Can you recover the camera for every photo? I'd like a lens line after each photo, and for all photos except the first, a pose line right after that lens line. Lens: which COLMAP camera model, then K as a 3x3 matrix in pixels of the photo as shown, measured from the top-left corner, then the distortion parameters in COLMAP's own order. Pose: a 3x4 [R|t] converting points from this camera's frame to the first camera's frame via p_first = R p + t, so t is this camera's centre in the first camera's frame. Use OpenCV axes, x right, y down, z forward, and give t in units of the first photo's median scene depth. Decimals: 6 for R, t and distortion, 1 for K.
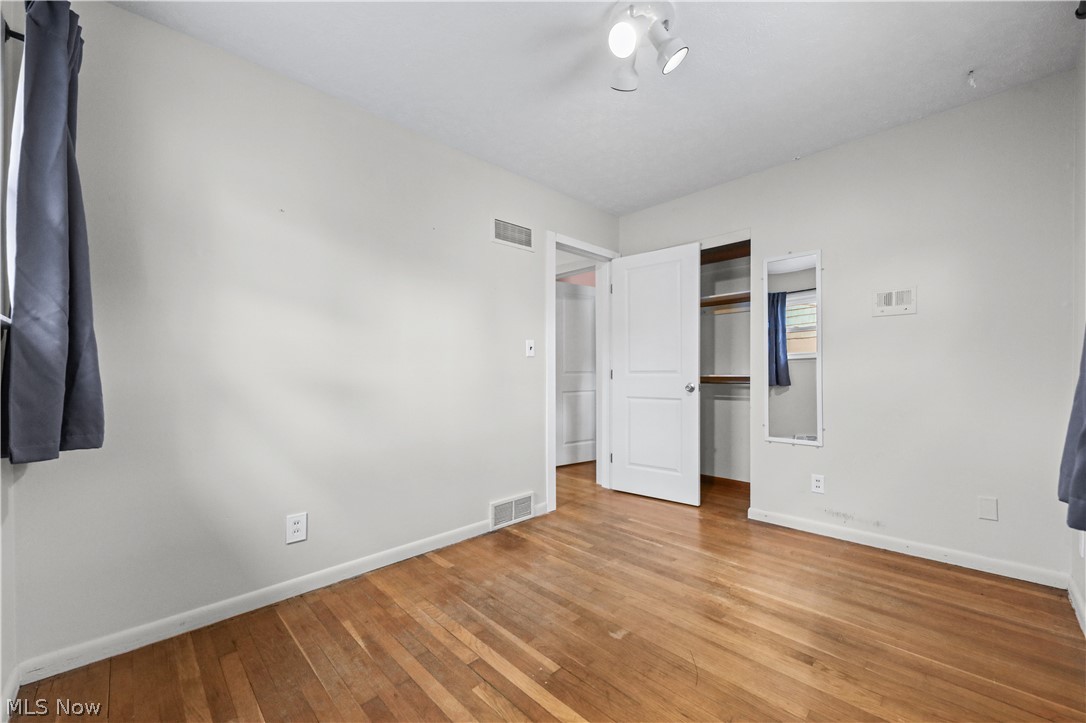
lens RADIAL K [[425.2, 0, 541.9], [0, 425.2, 370.7], [0, 0, 1]] dist [0.003951, -0.000370]
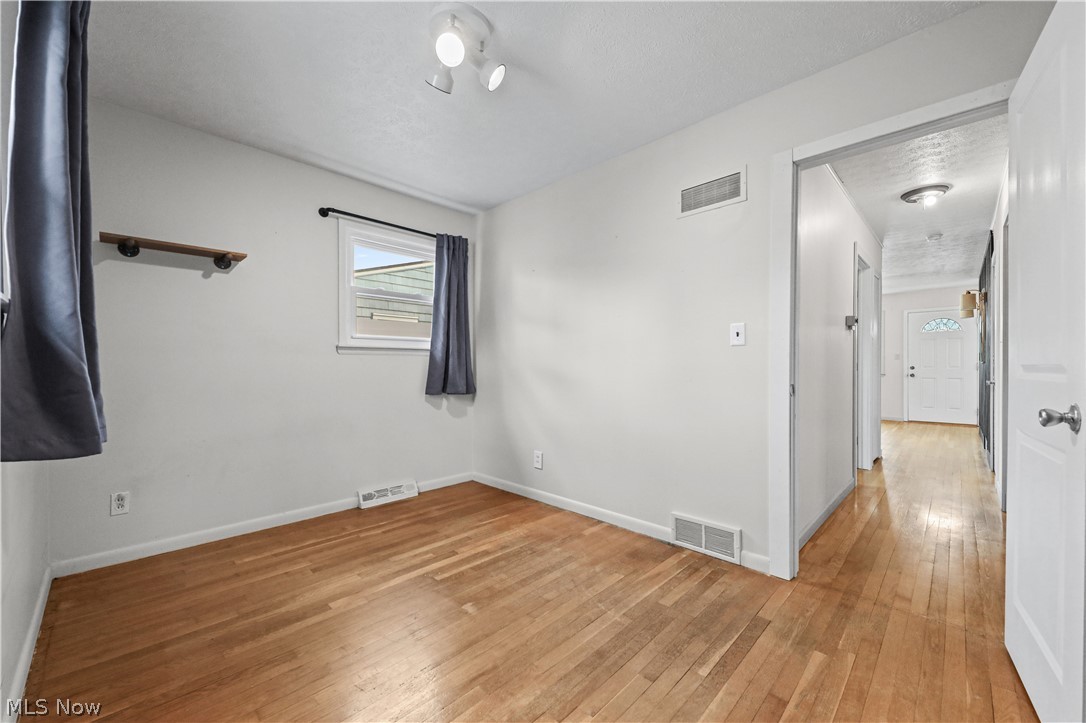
lens RADIAL K [[426.1, 0, 541.6], [0, 426.1, 364.4], [0, 0, 1]] dist [0.001275, -0.000158]
pose [[0.015015, 0.003886, -0.999880, 1.000319], [0.006911, 0.999968, 0.003990, -0.008482], [0.999863, -0.006970, 0.014987, 0.918047]]
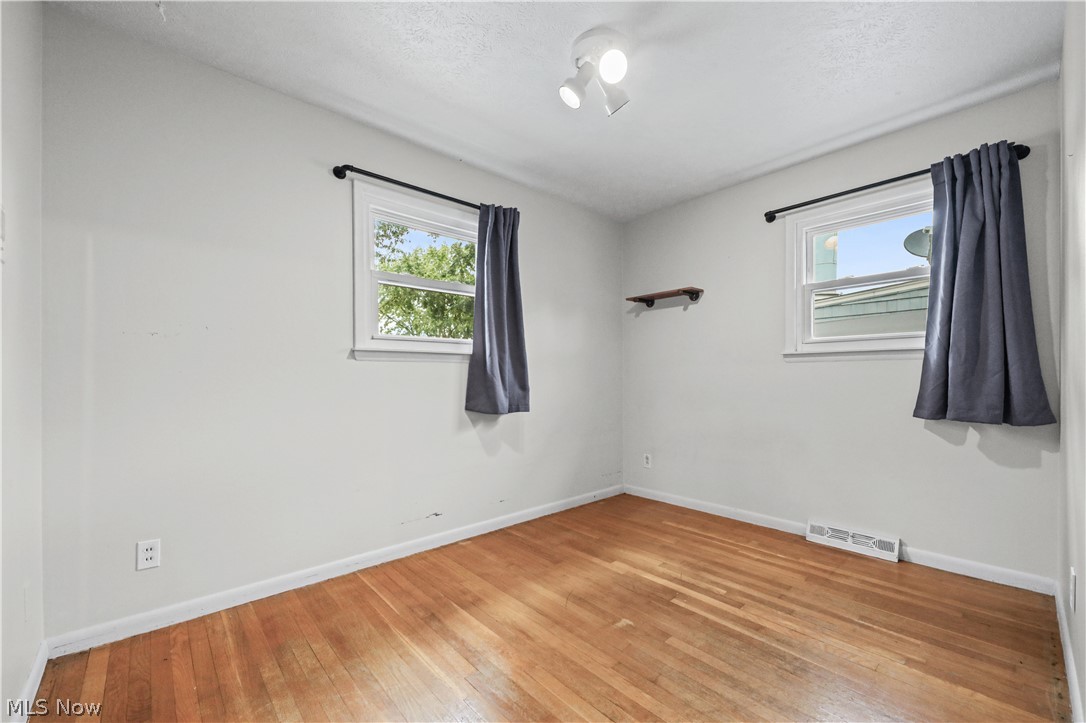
lens RADIAL K [[430.8, 0, 540.5], [0, 430.8, 366.0], [0, 0, 1]] dist [0.001598, -0.000552]
pose [[-0.998685, 0.012119, 0.049810, 0.257314], [0.010460, 0.999386, -0.033426, 0.006835], [-0.050185, -0.032861, -0.998199, 1.649681]]
